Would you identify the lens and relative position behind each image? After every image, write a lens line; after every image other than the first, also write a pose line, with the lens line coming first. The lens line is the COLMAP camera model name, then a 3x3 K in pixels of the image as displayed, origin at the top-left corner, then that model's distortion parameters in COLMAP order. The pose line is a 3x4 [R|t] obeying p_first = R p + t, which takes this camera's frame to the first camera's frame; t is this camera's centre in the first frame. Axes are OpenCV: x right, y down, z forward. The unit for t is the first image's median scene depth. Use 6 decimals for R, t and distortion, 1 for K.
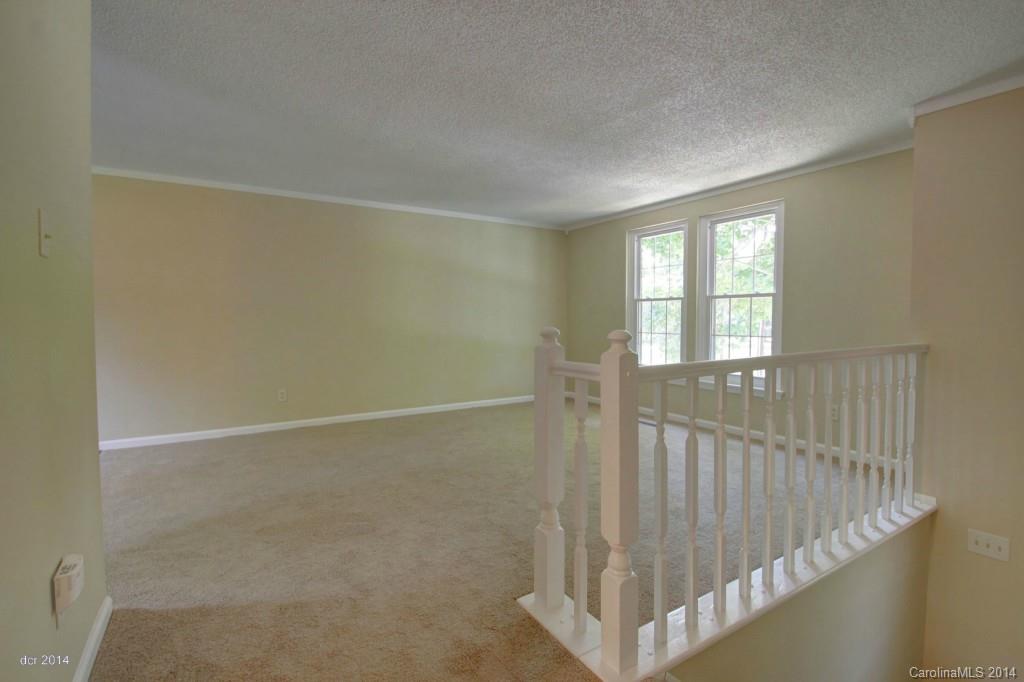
lens RADIAL K [[477.0, 0, 512.4], [0, 477.0, 335.0], [0, 0, 1]] dist [0.023261, -0.022108]
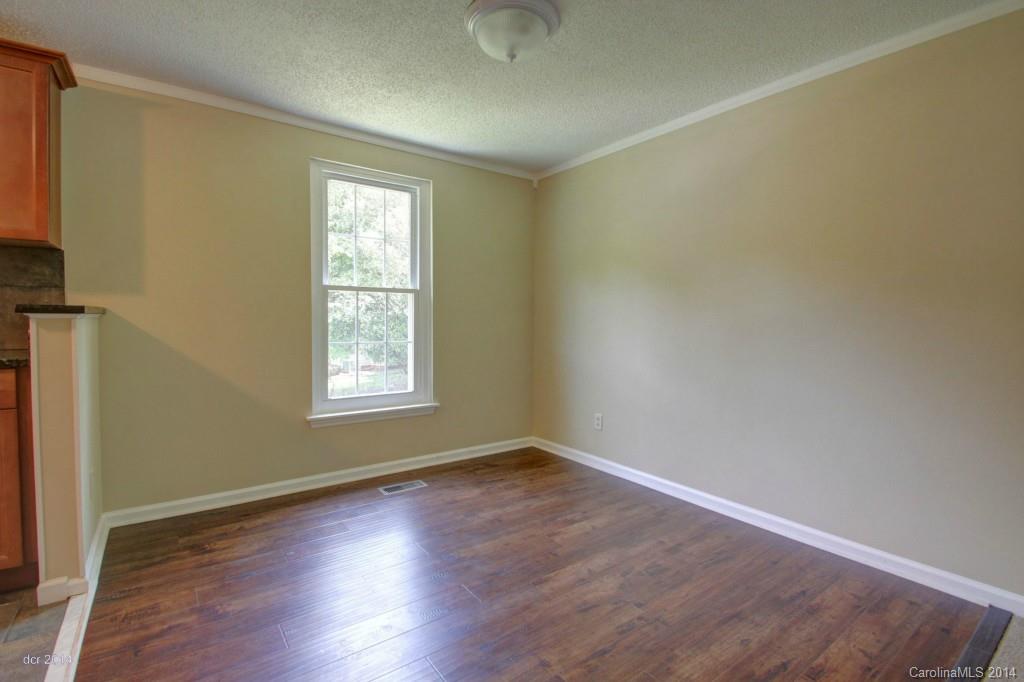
lens RADIAL K [[477.0, 0, 512.4], [0, 477.0, 335.0], [0, 0, 1]] dist [0.023261, -0.022108]
pose [[-0.070284, -0.030223, 0.997069, -0.276716], [0.034039, 0.998886, 0.032677, -0.026944], [-0.996946, 0.036236, -0.069177, 0.813936]]
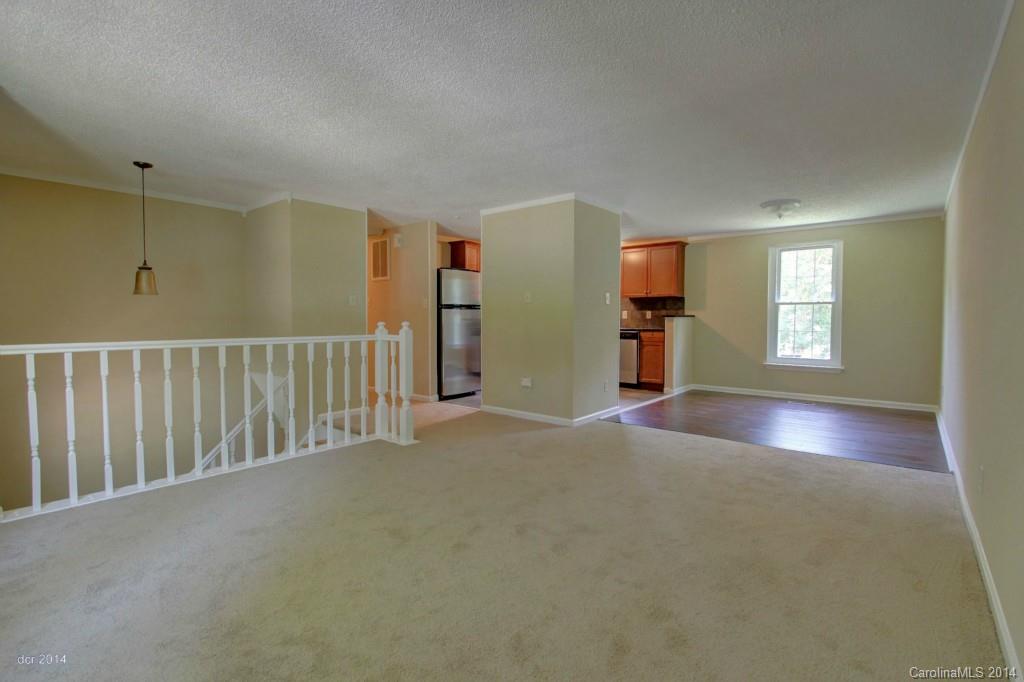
lens RADIAL K [[477.0, 0, 512.4], [0, 477.0, 335.0], [0, 0, 1]] dist [0.023261, -0.022108]
pose [[0.950497, -0.005293, 0.310687, -0.784364], [0.007285, 0.999960, -0.005252, 0.014864], [-0.310647, 0.007255, 0.950498, -0.094301]]
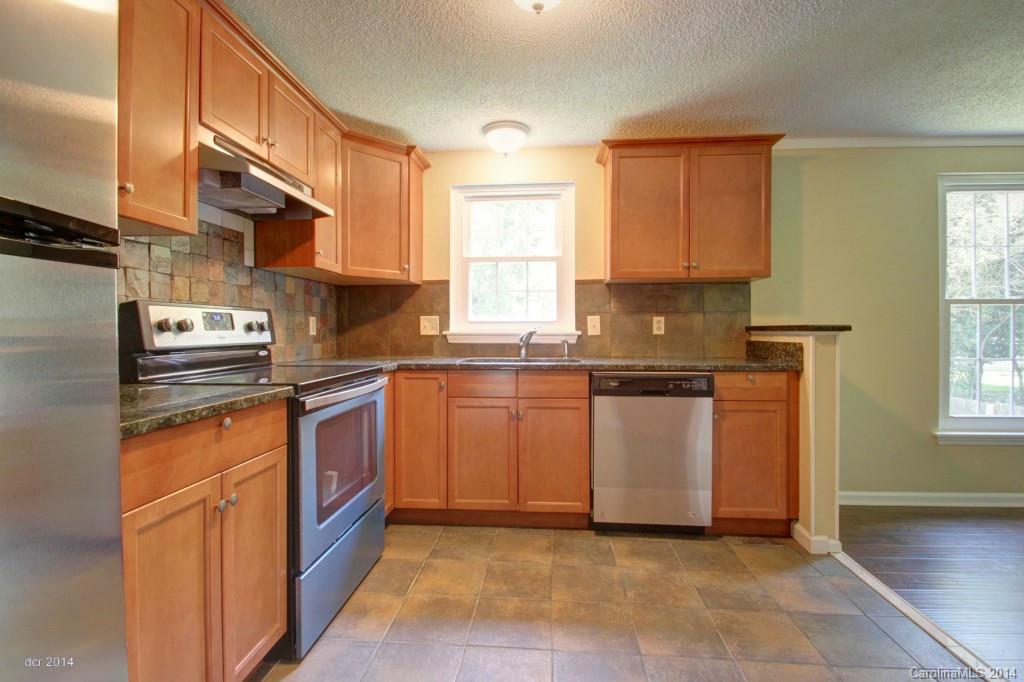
lens RADIAL K [[477.0, 0, 512.4], [0, 477.0, 335.0], [0, 0, 1]] dist [0.023261, -0.022108]
pose [[0.594279, -0.001759, 0.804257, -0.474348], [0.031757, 0.999269, -0.021280, -0.040263], [-0.803632, 0.038187, 0.593901, 1.122707]]
